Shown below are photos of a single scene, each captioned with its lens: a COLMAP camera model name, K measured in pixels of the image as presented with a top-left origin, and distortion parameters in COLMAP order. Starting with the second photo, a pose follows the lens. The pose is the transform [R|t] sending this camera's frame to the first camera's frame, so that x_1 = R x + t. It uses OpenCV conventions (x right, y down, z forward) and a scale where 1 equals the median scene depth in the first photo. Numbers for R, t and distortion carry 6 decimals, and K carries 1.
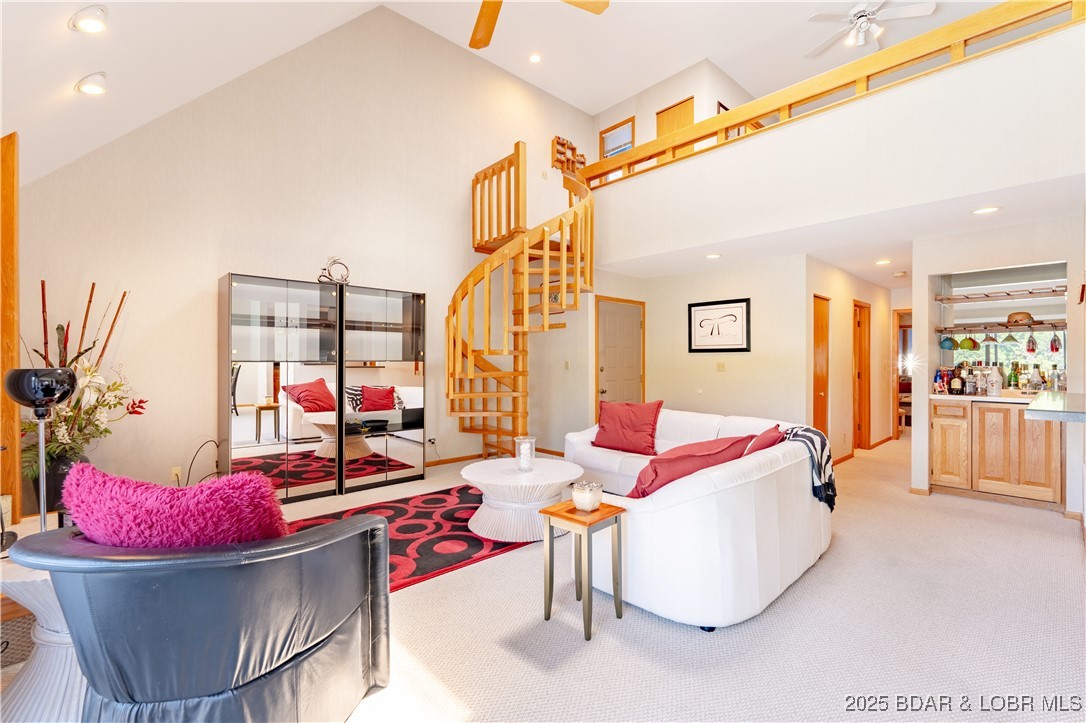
lens RADIAL K [[480.3, 0, 543.3], [0, 480.3, 362.9], [0, 0, 1]] dist [-0.001953, -0.000670]
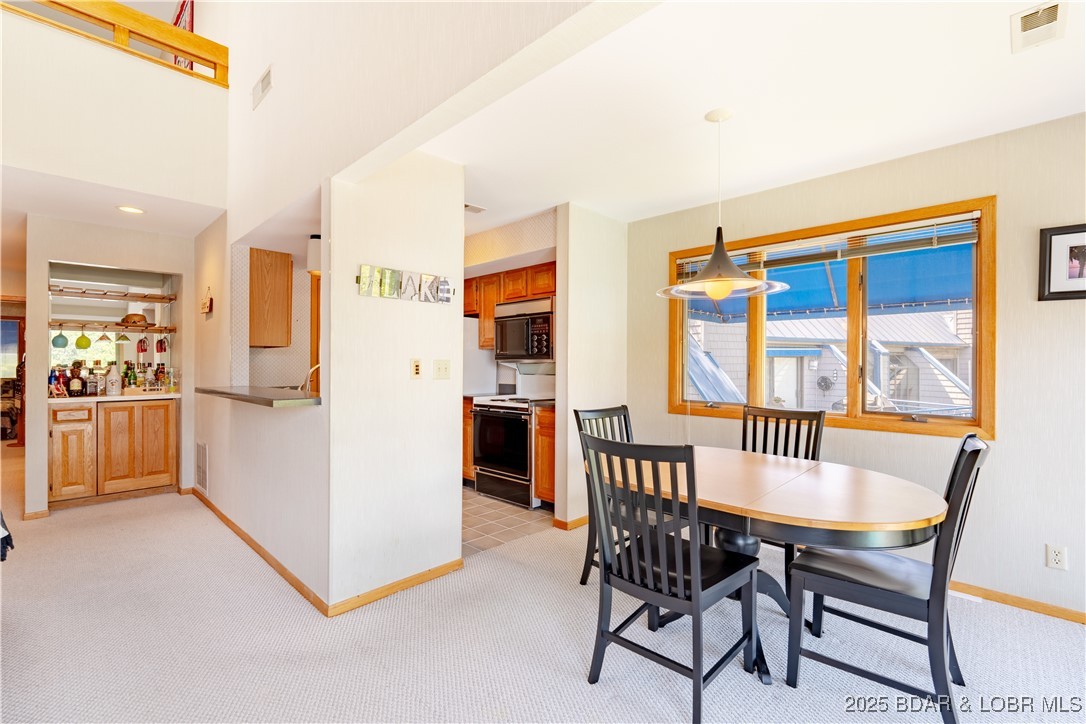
lens RADIAL K [[480.3, 0, 543.3], [0, 480.3, 363.4], [0, 0, 1]] dist [-0.001953, -0.000670]
pose [[-0.049535, -0.001575, 0.998771, -0.099172], [-0.002105, 0.999997, 0.001472, -0.000525], [-0.998770, -0.002030, -0.049538, 0.154344]]
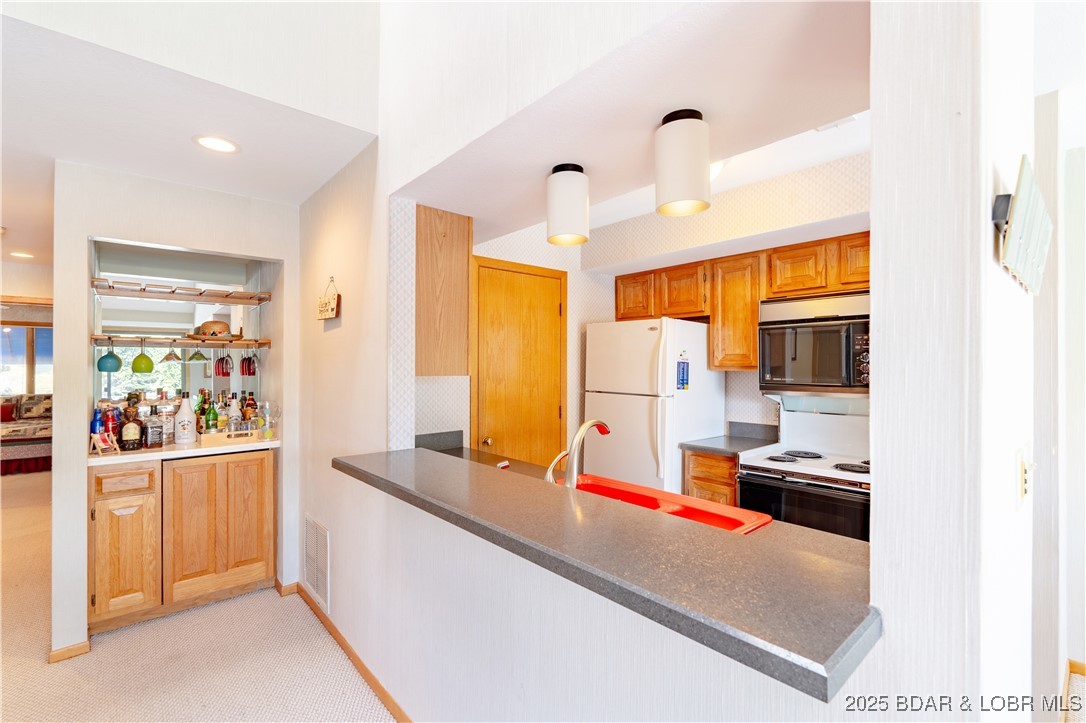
lens RADIAL K [[480.3, 0, 543.3], [0, 480.3, 362.9], [0, 0, 1]] dist [-0.001953, -0.000670]
pose [[0.027277, 0.000667, 0.999628, 0.285552], [-0.000725, 1.000000, -0.000648, -0.042231], [-0.999628, -0.000707, 0.027278, 0.479764]]
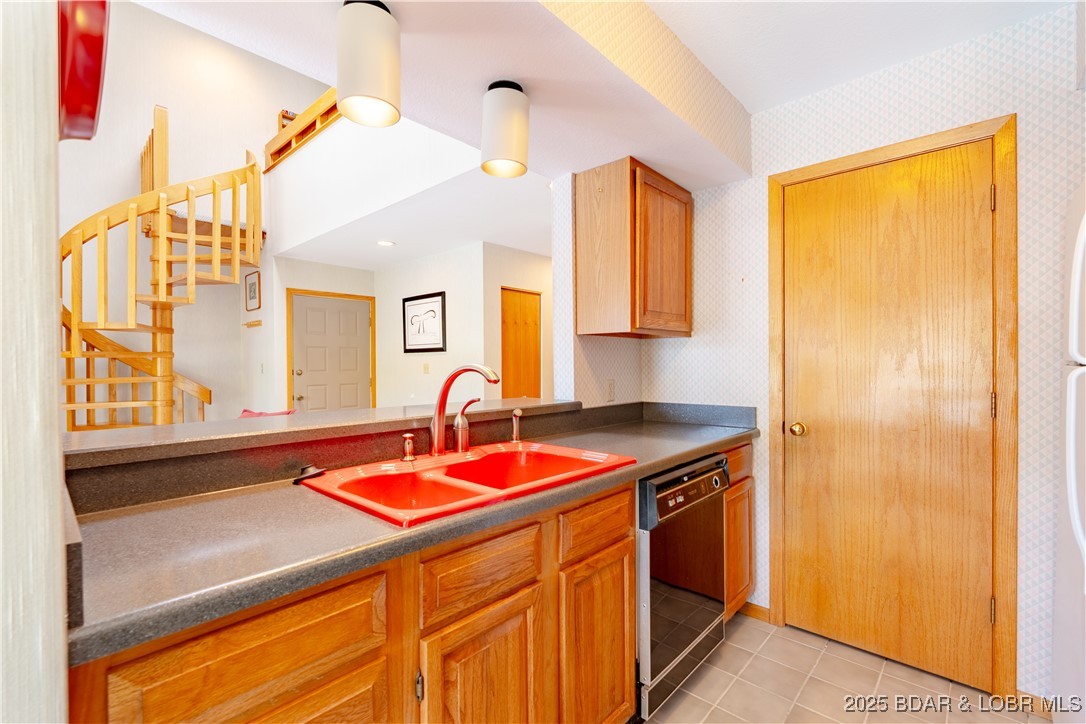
lens RADIAL K [[480.3, 0, 543.3], [0, 480.3, 363.4], [0, 0, 1]] dist [-0.001953, -0.000670]
pose [[0.997084, -0.005569, 0.076115, 0.675853], [0.005707, 0.999982, -0.001604, 0.001585], [-0.076104, 0.002034, 0.997098, 0.118286]]
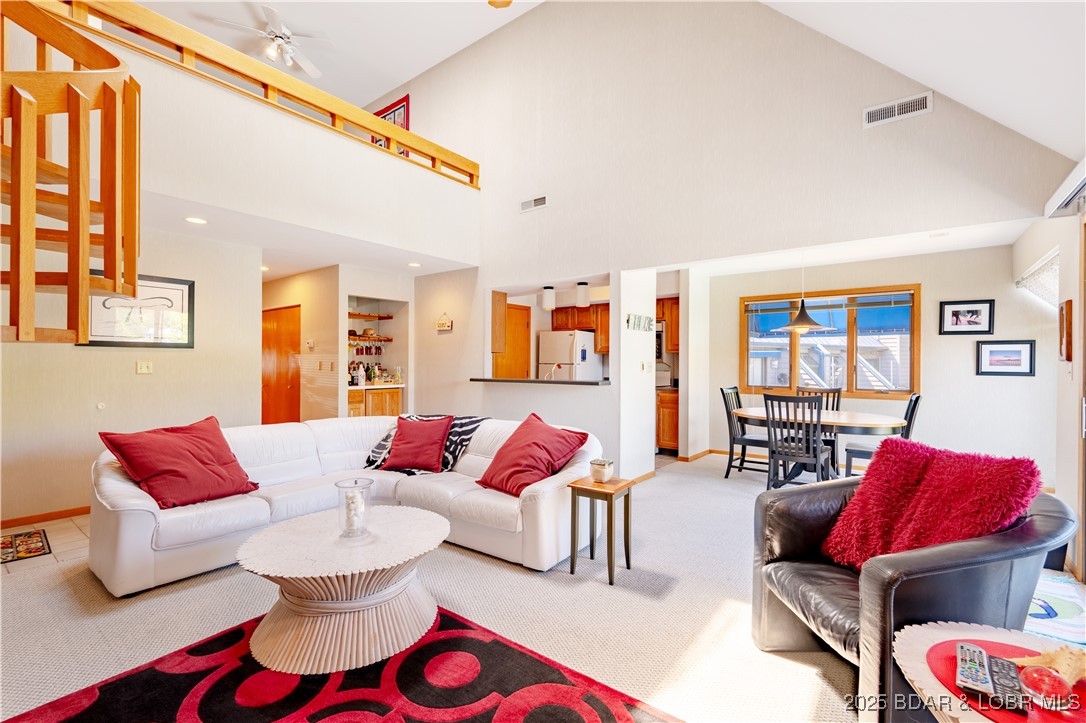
lens RADIAL K [[480.3, 0, 543.3], [0, 480.3, 362.9], [0, 0, 1]] dist [-0.001953, -0.000670]
pose [[-0.163028, -0.002942, 0.986617, -0.562439], [-0.003004, 0.999992, 0.002485, -0.003686], [-0.986617, -0.002559, -0.163035, 0.688064]]
